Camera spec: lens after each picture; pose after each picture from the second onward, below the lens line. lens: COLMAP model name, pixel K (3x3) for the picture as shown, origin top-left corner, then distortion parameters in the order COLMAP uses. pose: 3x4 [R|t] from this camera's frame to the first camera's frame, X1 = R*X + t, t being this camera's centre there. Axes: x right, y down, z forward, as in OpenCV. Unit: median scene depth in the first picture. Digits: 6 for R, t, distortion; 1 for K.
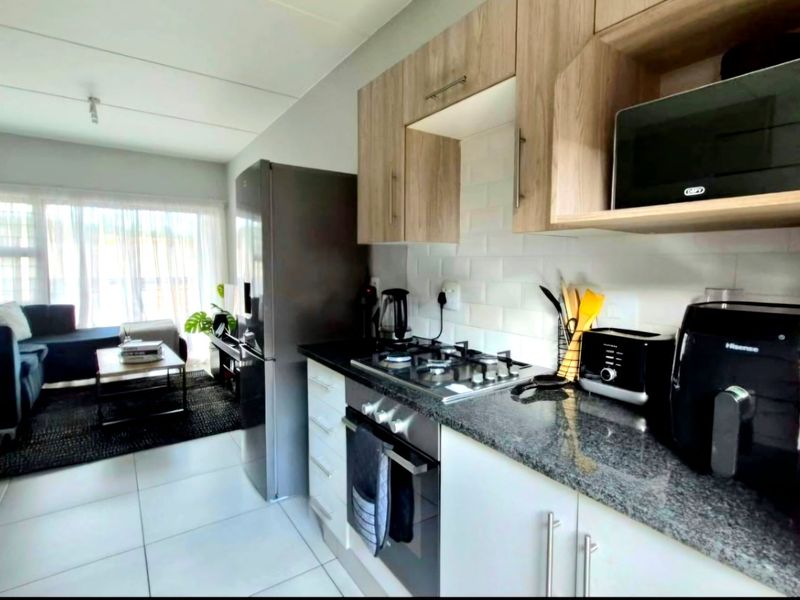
lens RADIAL K [[417.3, 0, 400.0], [0, 417.3, 300.0], [0, 0, 1]] dist [-0.001799, -0.000705]
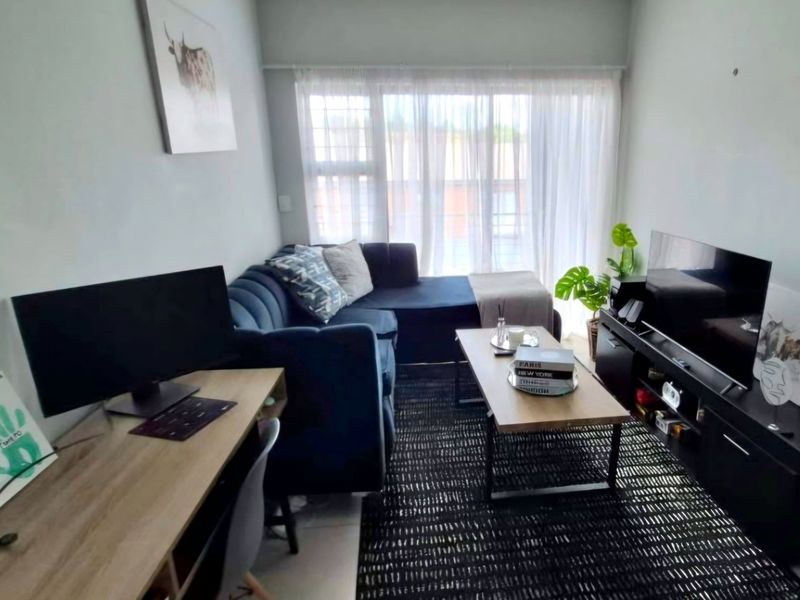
lens RADIAL K [[417.3, 0, 400.0], [0, 417.3, 300.0], [0, 0, 1]] dist [-0.001799, -0.000705]
pose [[0.844245, 0.176827, -0.505947, -0.416787], [-0.037147, 0.961041, 0.273897, -0.092032], [0.534669, -0.212442, 0.817923, 0.369700]]
